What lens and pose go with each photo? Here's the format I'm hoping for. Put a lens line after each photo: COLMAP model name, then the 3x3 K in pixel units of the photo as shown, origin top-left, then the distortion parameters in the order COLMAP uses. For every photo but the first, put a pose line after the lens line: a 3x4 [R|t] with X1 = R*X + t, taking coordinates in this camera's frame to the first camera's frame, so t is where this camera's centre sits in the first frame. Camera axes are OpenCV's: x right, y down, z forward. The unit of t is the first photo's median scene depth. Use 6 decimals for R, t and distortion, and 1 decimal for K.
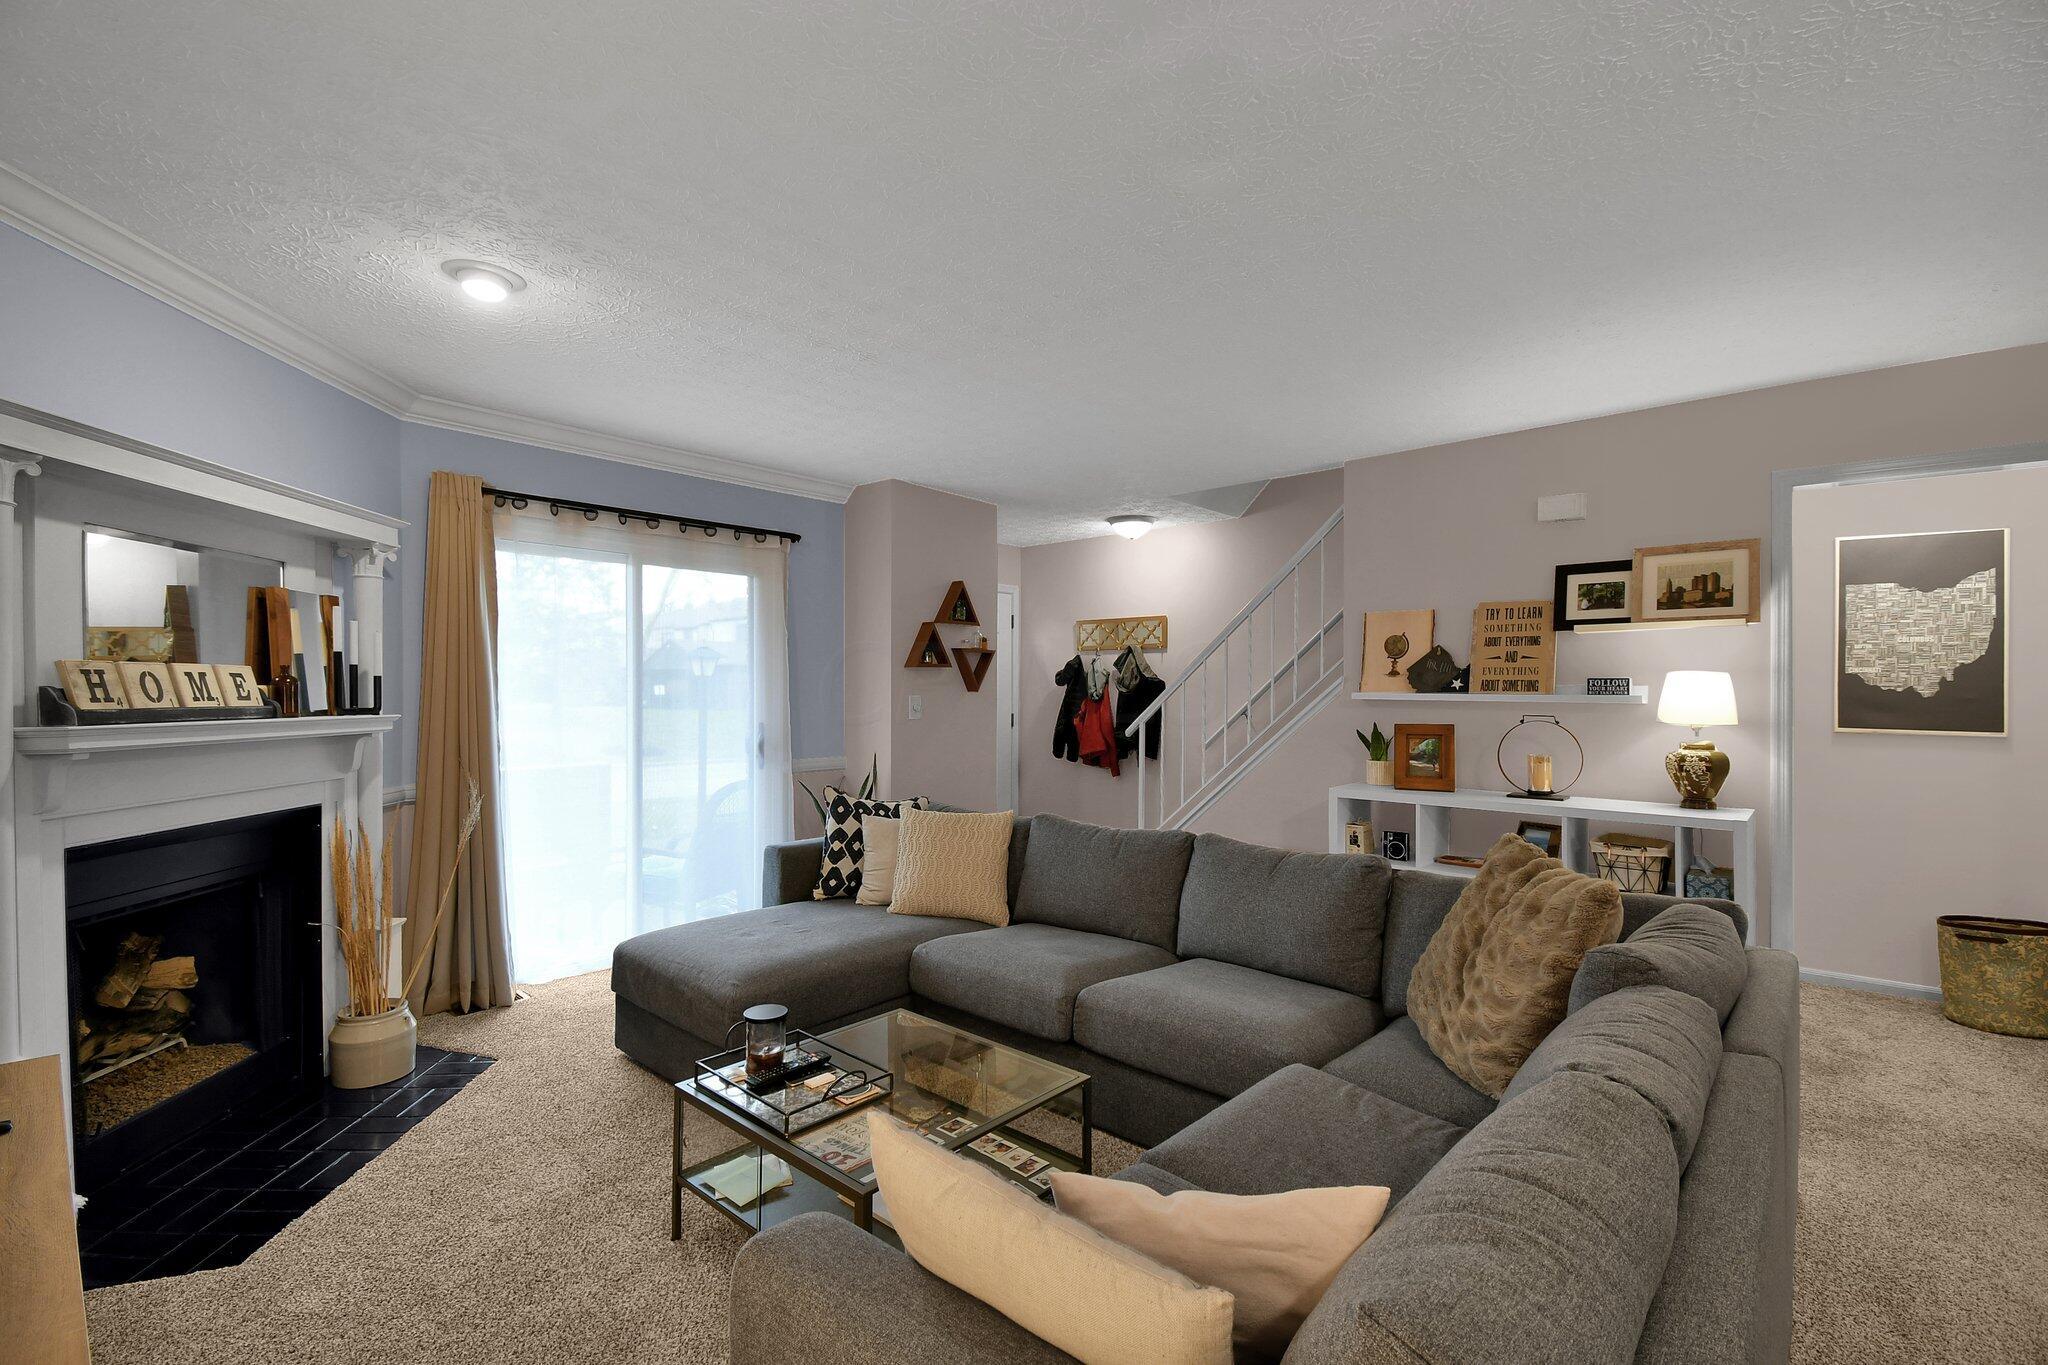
lens RADIAL K [[930.8, 0, 1061.1], [0, 930.8, 681.6], [0, 0, 1]] dist [0.028753, -0.022631]
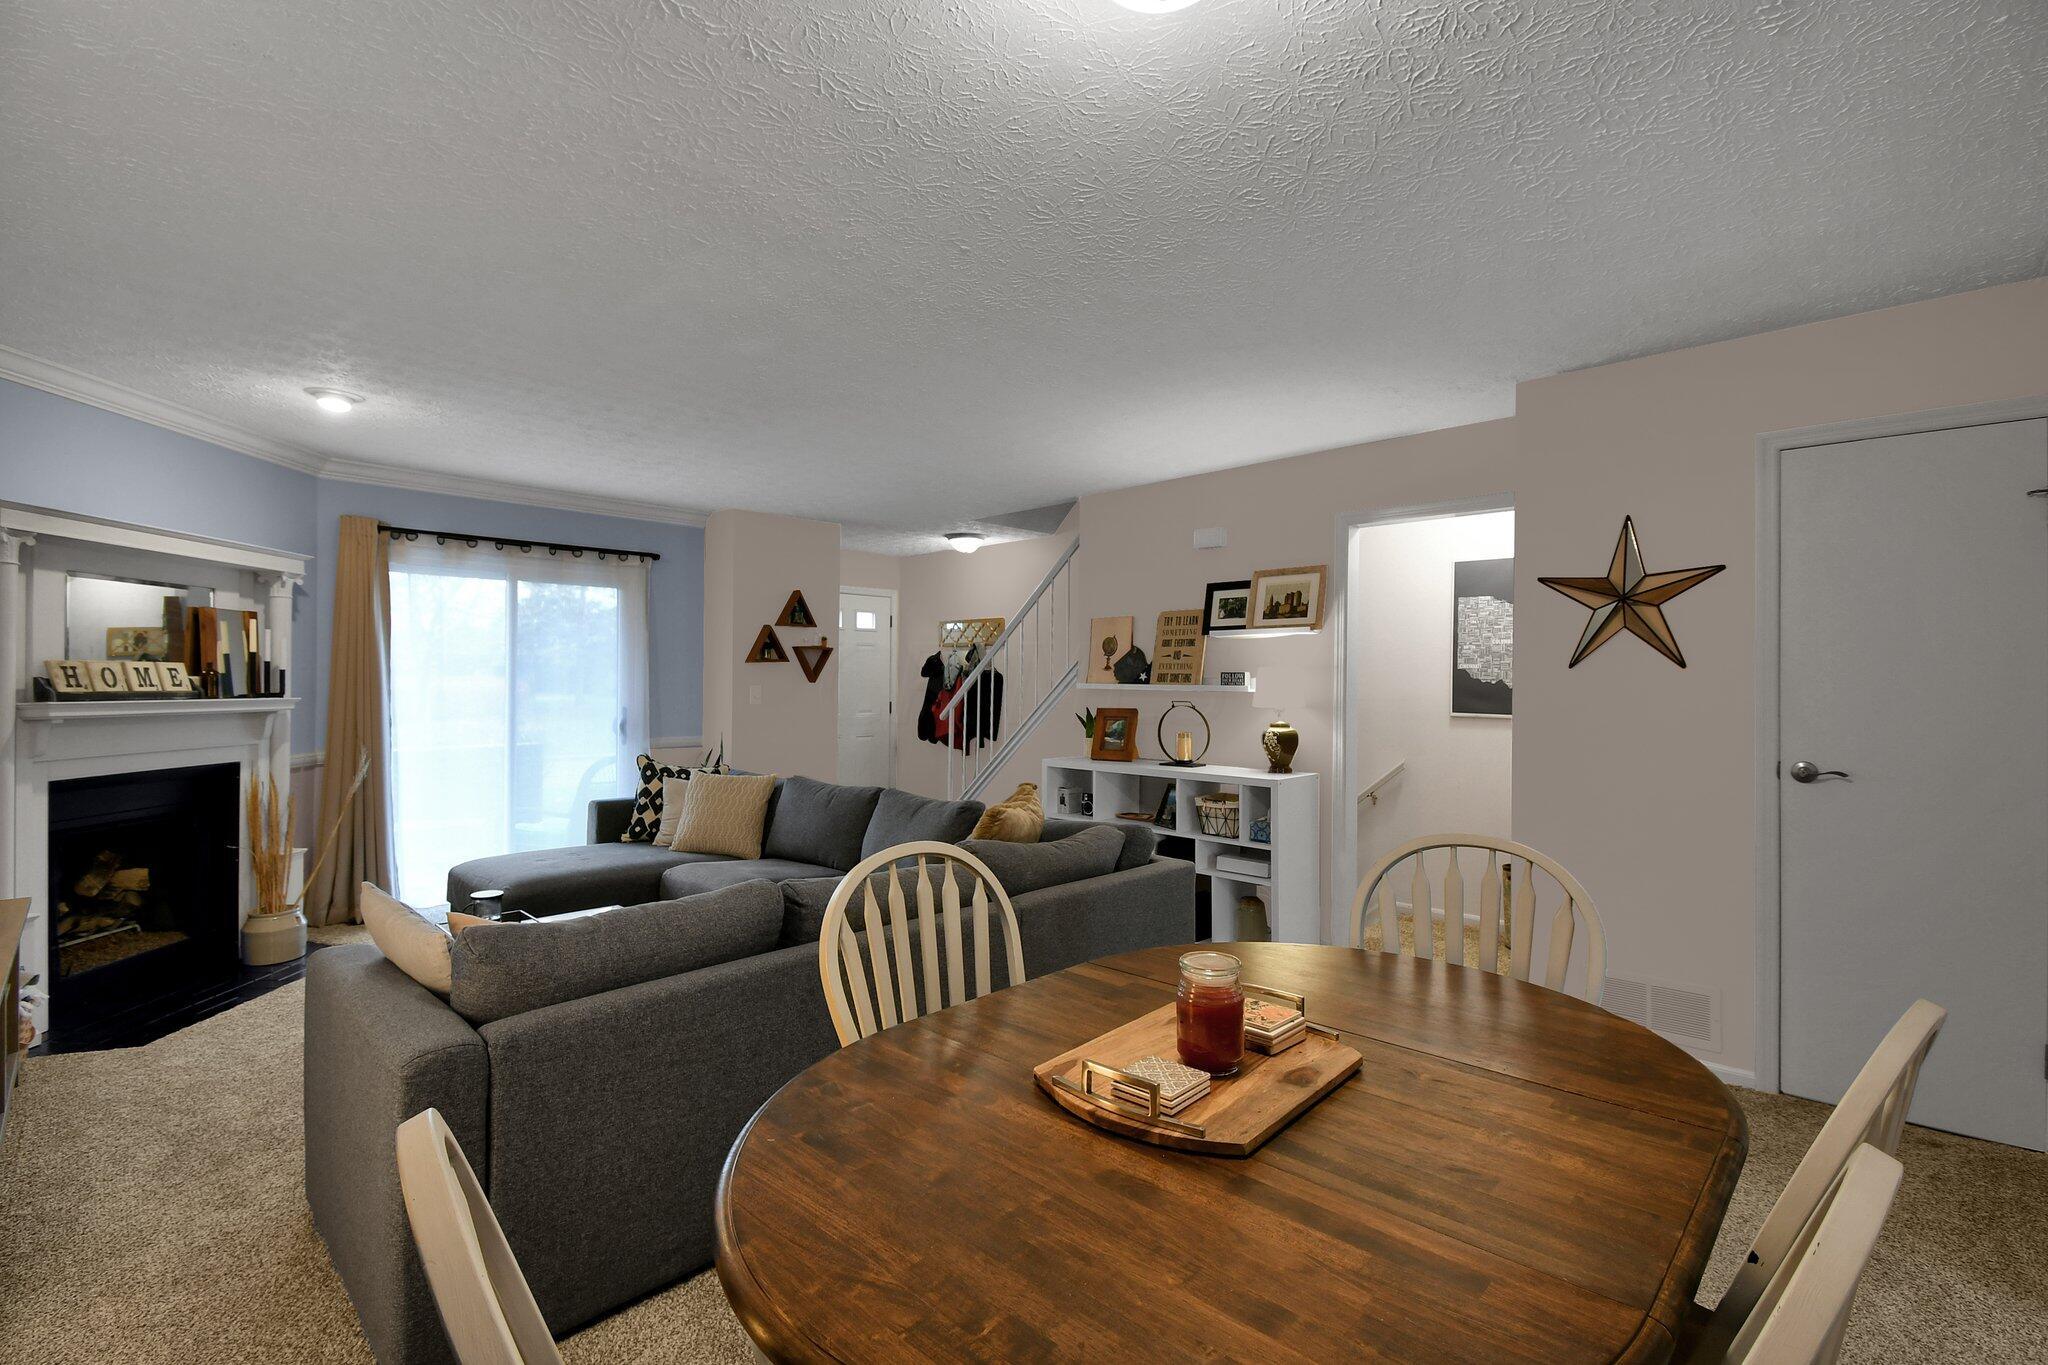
lens RADIAL K [[913.6, 0, 1023.9], [0, 913.6, 663.0], [0, 0, 1]] dist [0.027785, -0.021305]
pose [[0.999274, 0.001176, -0.038079, 0.341107], [-0.001594, 0.999939, -0.010938, -0.002159], [0.038064, 0.010991, 0.999215, -0.258208]]
